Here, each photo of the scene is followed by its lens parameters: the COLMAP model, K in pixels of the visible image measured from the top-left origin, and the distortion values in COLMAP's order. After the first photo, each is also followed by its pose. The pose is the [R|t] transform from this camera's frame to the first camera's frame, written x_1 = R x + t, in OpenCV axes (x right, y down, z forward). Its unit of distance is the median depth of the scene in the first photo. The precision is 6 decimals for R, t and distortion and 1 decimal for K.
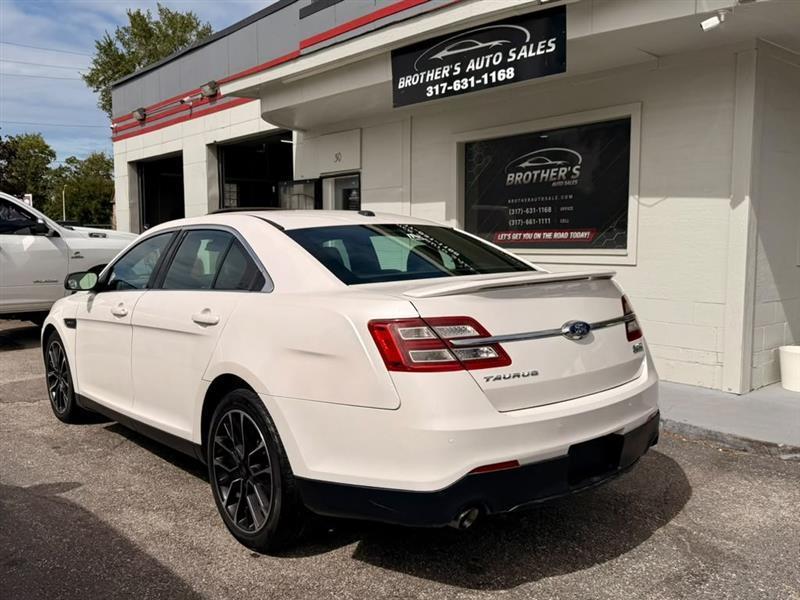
lens RADIAL K [[700.9, 0, 392.3], [0, 700.9, 304.9], [0, 0, 1]] dist [0.115002, -0.225873]
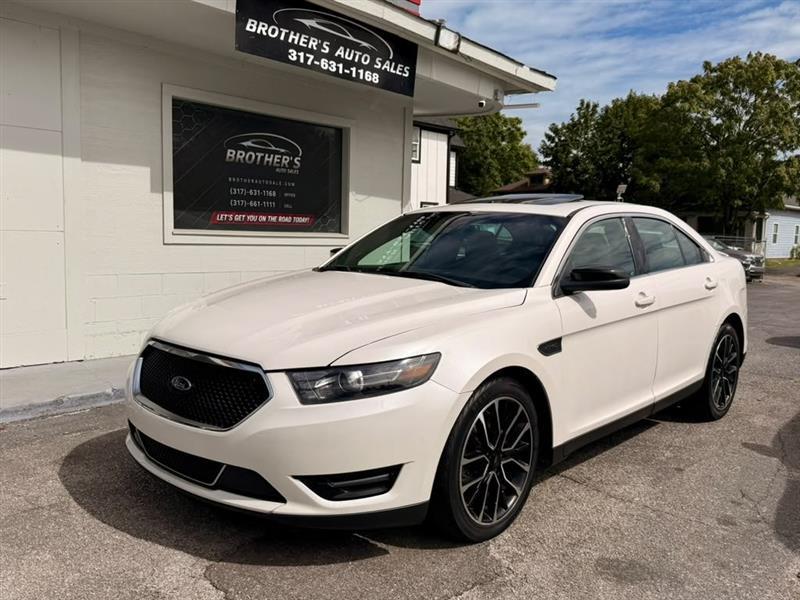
lens RADIAL K [[700.9, 0, 405.5], [0, 700.9, 302.3], [0, 0, 1]] dist [0.115002, -0.225873]
pose [[-0.142097, -0.098234, 0.984966, -0.894183], [0.066555, 0.991863, 0.108524, -0.081027], [-0.987613, 0.080976, -0.134403, 1.020379]]
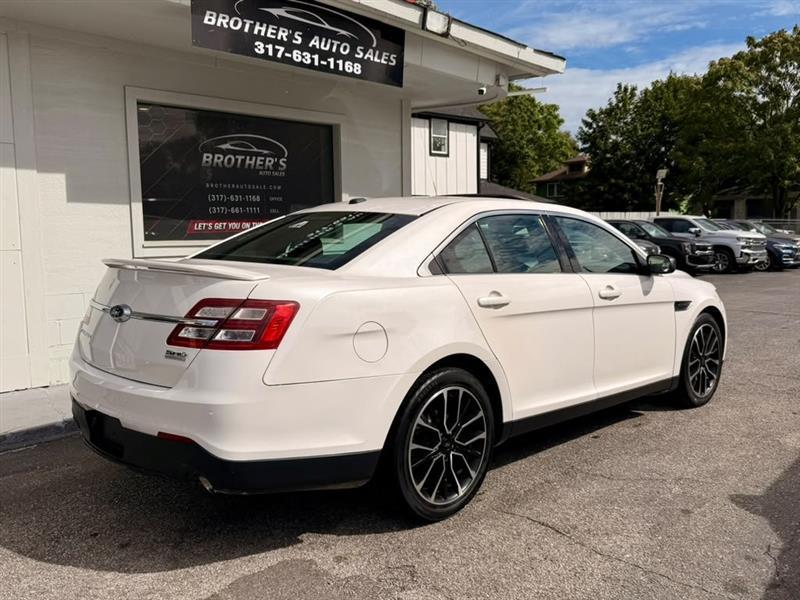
lens RADIAL K [[700.9, 0, 402.1], [0, 700.9, 300.9], [0, 0, 1]] dist [0.115002, -0.225873]
pose [[-0.078038, -0.099702, 0.991952, -0.818416], [0.105617, 0.988561, 0.107670, -0.084180], [-0.991340, 0.113169, -0.066615, 0.938219]]
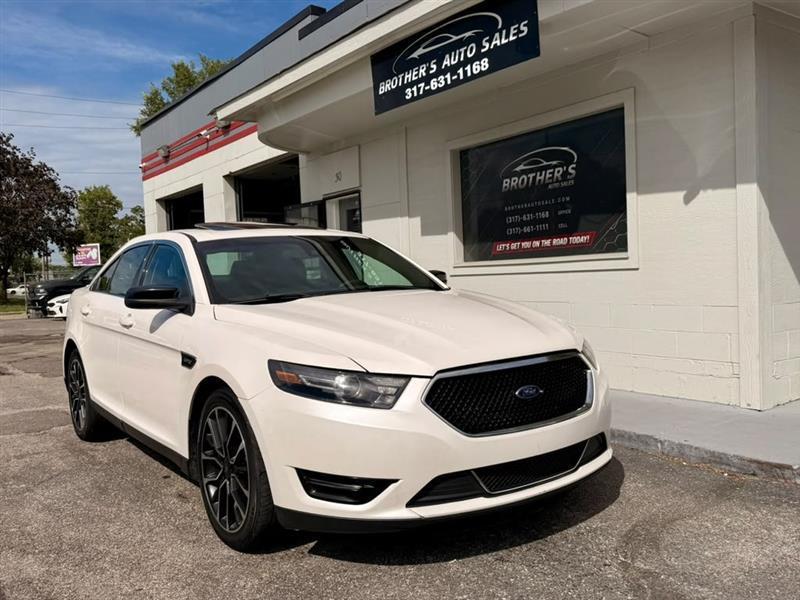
lens RADIAL K [[700.9, 0, 397.2], [0, 700.9, 303.6], [0, 0, 1]] dist [0.115002, -0.225873]
pose [[0.996312, -0.035785, -0.077991, 0.102531], [0.031695, 0.998088, -0.053064, 0.024023], [0.079740, 0.050396, 0.995541, 0.085037]]
